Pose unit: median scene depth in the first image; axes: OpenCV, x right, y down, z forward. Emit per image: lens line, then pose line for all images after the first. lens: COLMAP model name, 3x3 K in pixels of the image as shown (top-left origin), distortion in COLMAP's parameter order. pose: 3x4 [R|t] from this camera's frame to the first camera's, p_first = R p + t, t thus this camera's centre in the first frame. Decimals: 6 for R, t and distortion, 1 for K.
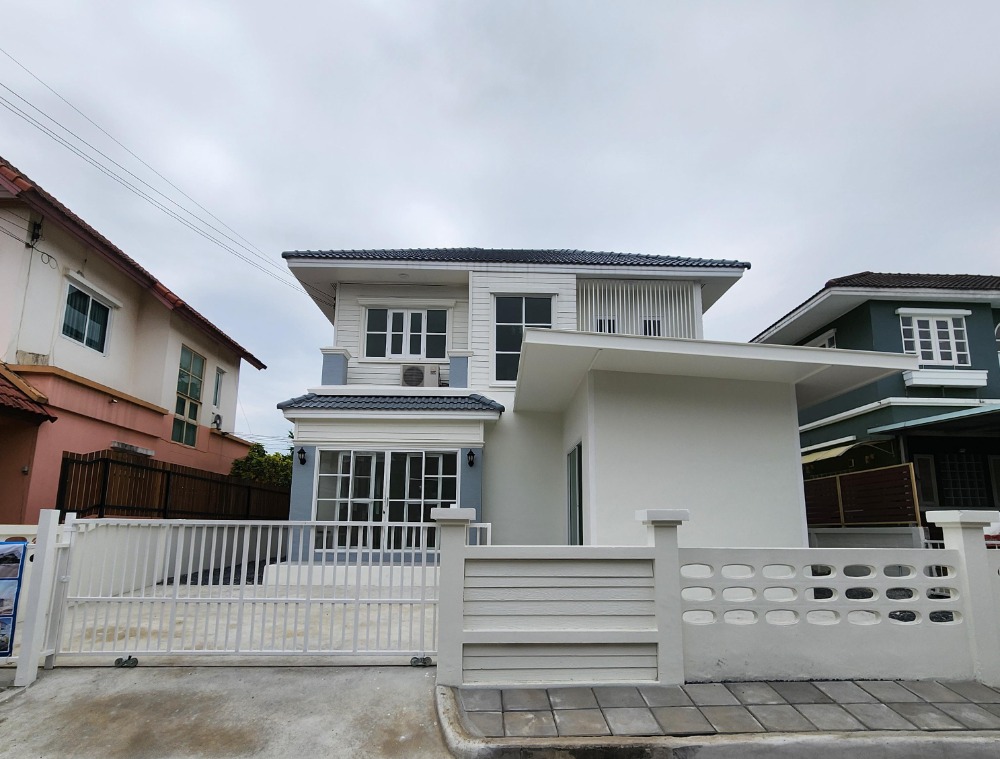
lens RADIAL K [[550.0, 0, 504.0], [0, 550.0, 434.0], [0, 0, 1]] dist [0.012341, -0.019069]
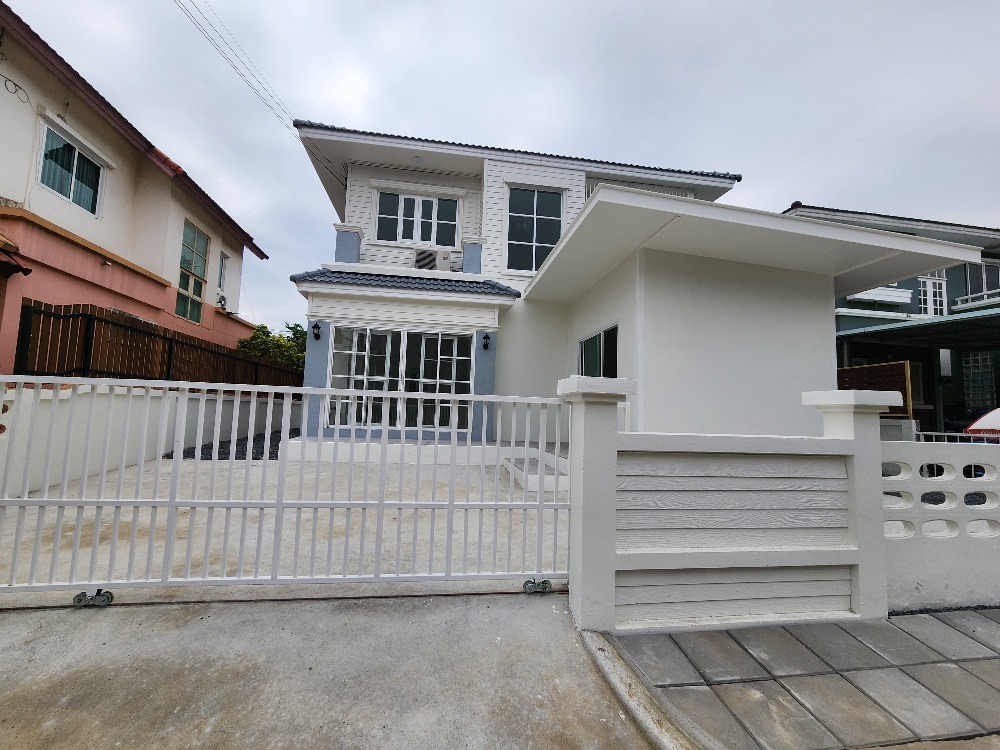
lens RADIAL K [[411.7, 0, 487.9], [0, 411.7, 377.7], [0, 0, 1]] dist [0.000405, 0.000661]
pose [[0.994123, 0.037292, 0.101628, -0.130471], [-0.046284, 0.995079, 0.087609, 0.043079], [-0.097861, -0.091798, 0.990957, 0.227785]]
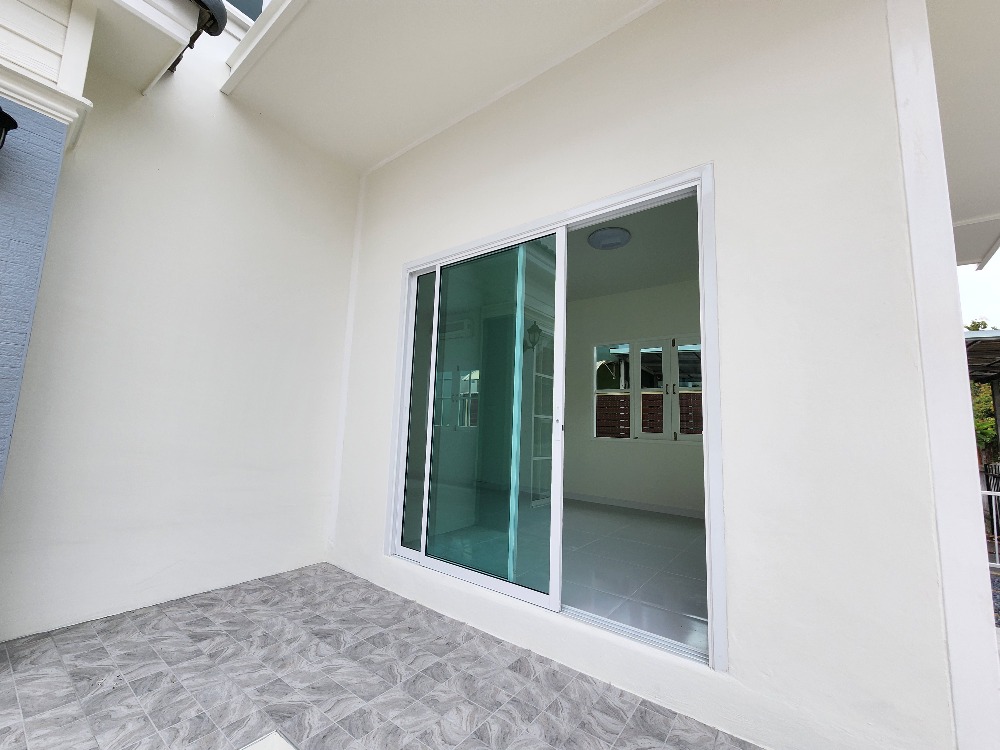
lens RADIAL K [[415.7, 0, 488.9], [0, 415.7, 379.5], [0, 0, 1]] dist [0.003343, 0.000359]
pose [[0.635679, 0.111468, 0.763863, -0.049452], [-0.164475, 0.986356, -0.007061, 0.096783], [-0.754228, -0.121148, 0.645340, 0.755656]]
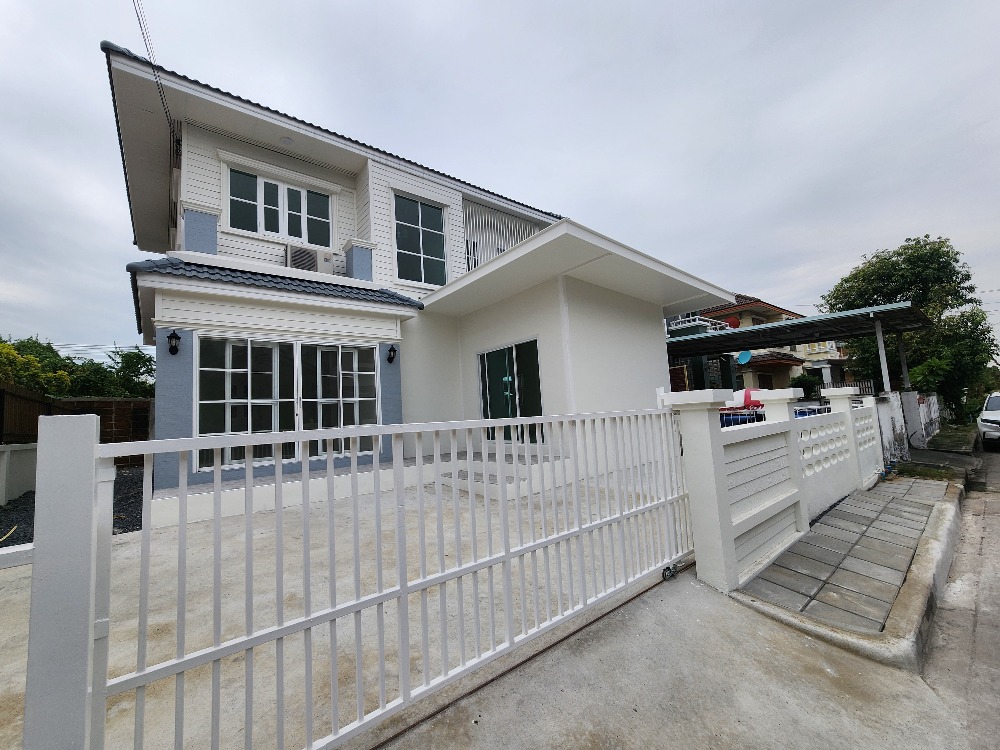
lens RADIAL K [[411.7, 0, 487.9], [0, 411.7, 377.7], [0, 0, 1]] dist [0.000405, 0.000661]
pose [[0.803460, 0.002376, 0.595354, -0.348173], [-0.036850, 0.998273, 0.045747, 0.044753], [-0.594217, -0.058695, 0.802160, 0.313245]]
